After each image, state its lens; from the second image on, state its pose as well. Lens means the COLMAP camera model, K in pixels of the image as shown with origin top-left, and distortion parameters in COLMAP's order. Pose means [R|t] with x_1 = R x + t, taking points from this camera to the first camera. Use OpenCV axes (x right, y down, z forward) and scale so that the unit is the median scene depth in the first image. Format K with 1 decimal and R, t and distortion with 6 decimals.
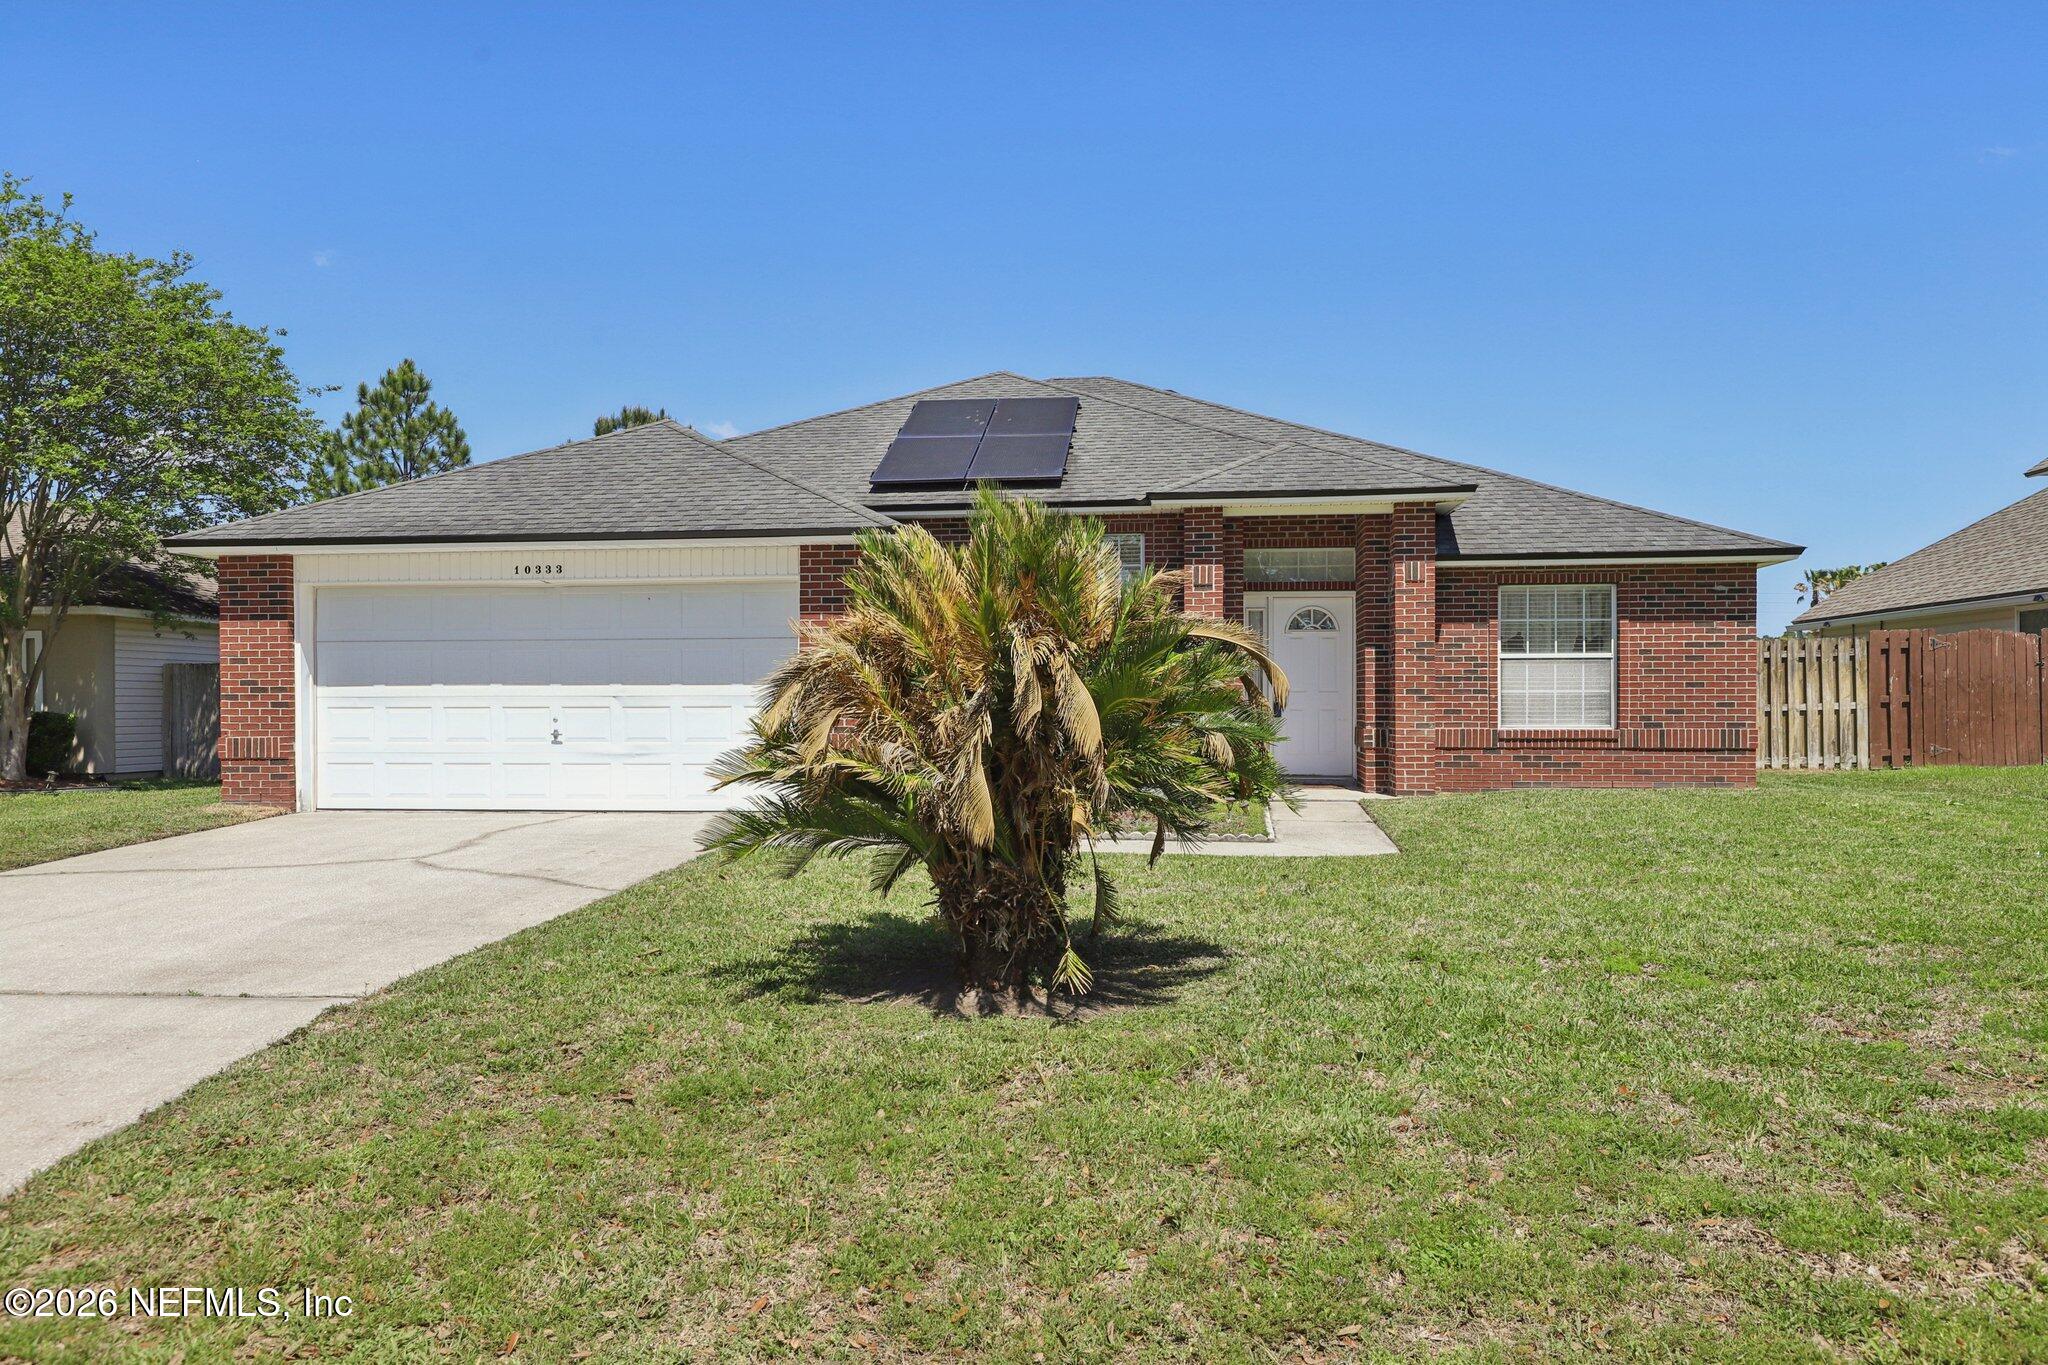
lens RADIAL K [[1445.2, 0, 1024.0], [0, 1445.2, 682.5], [0, 0, 1]] dist [-0.004237, -0.000260]
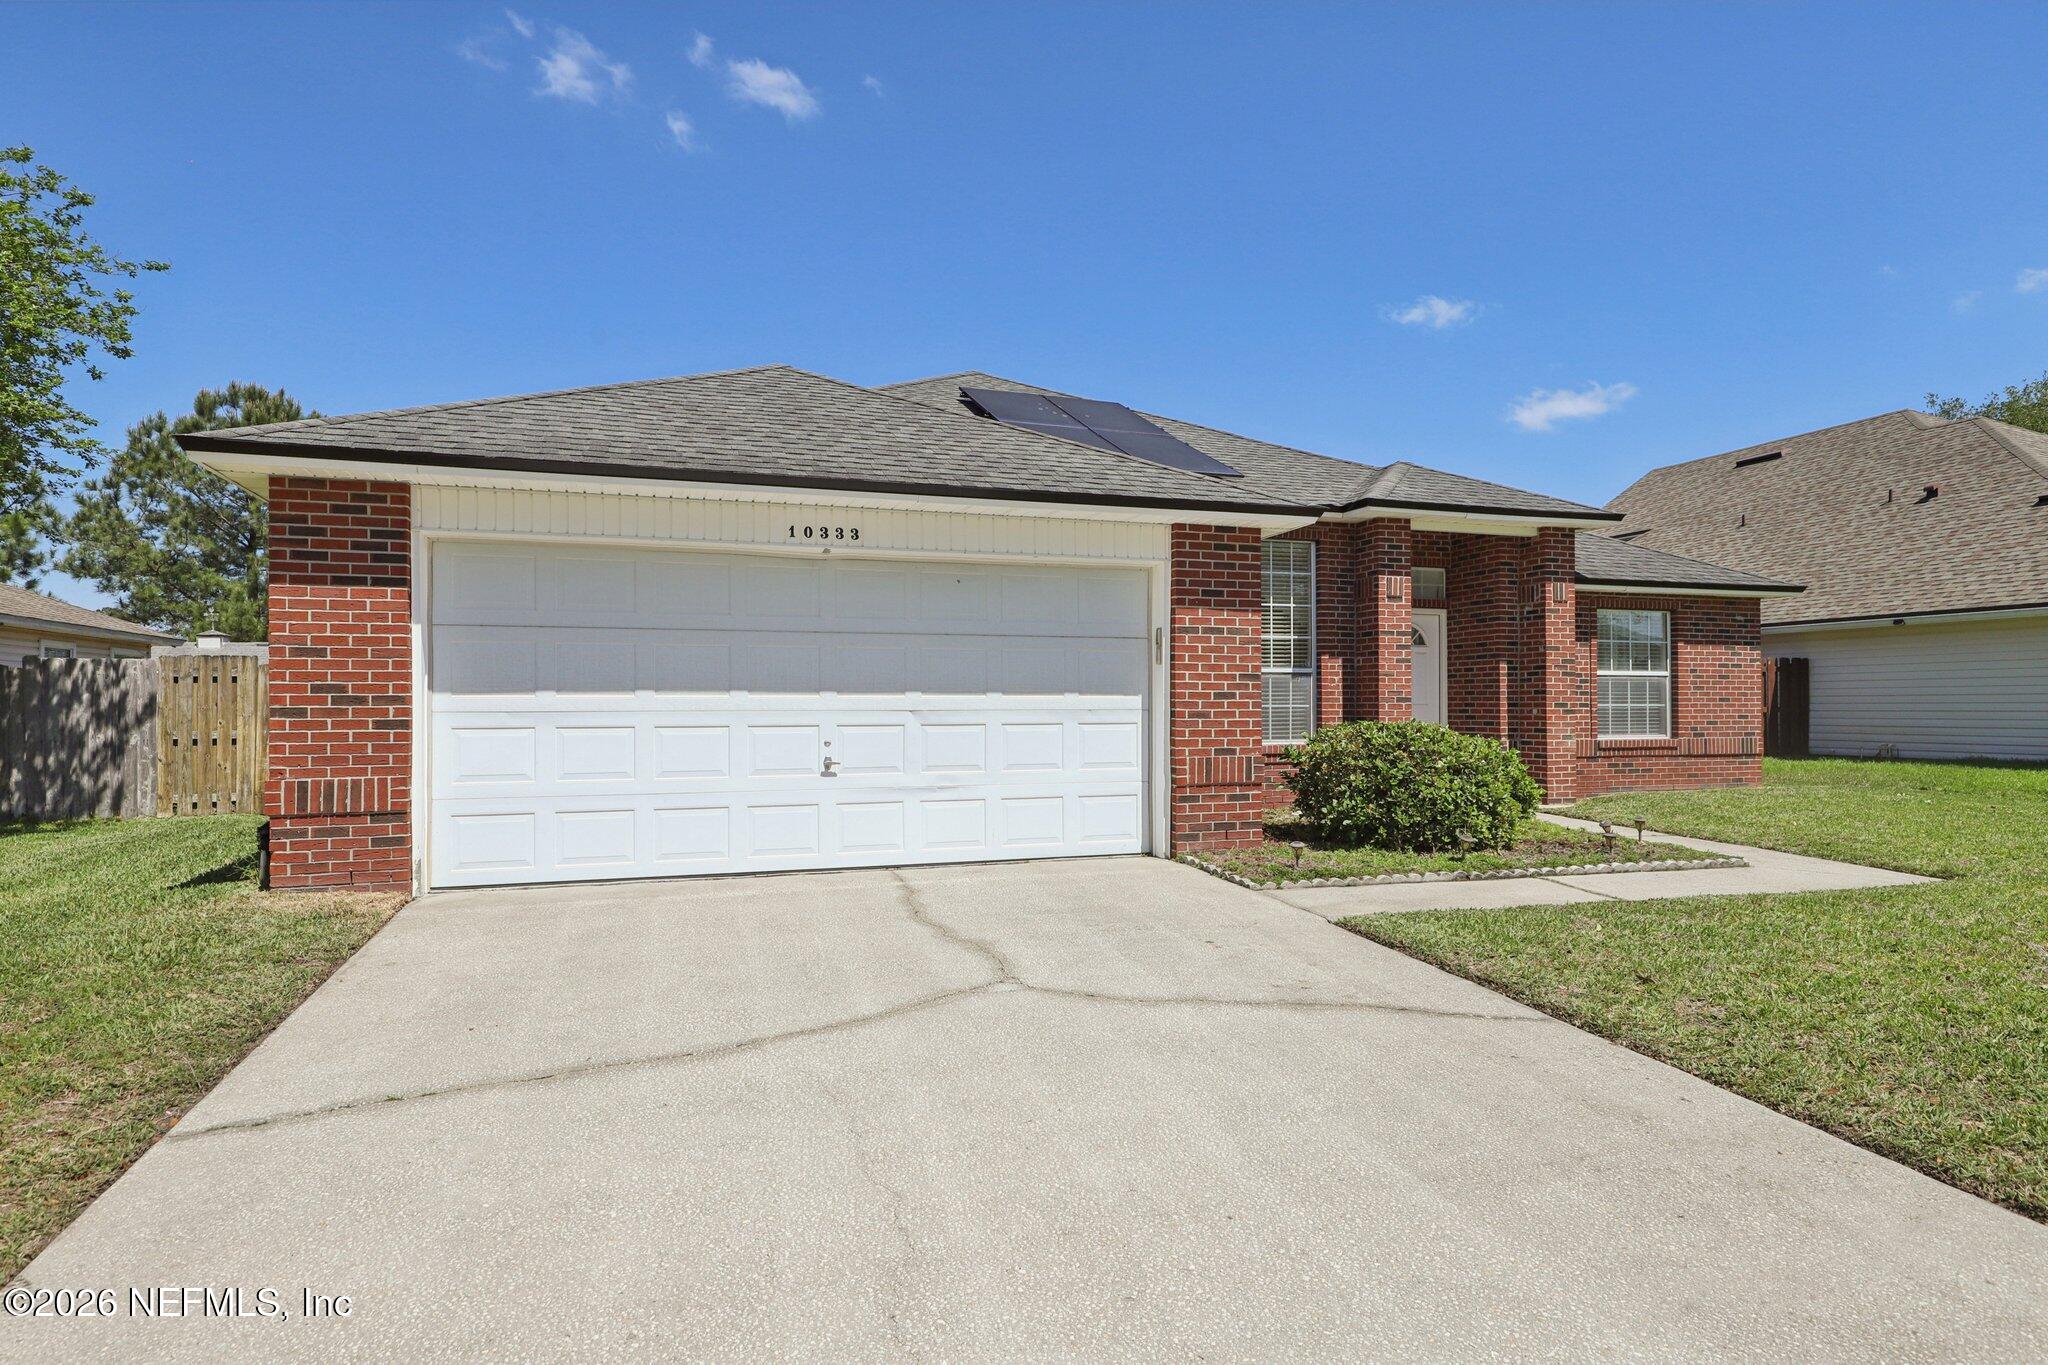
lens RADIAL K [[1164.4, 0, 1024.0], [0, 1164.4, 682.5], [0, 0, 1]] dist [-0.000418, -0.001551]
pose [[0.895712, 0.010084, 0.444519, -0.491728], [-0.005693, 0.999921, -0.011213, 0.001506], [-0.444597, 0.007513, 0.895699, 0.432847]]
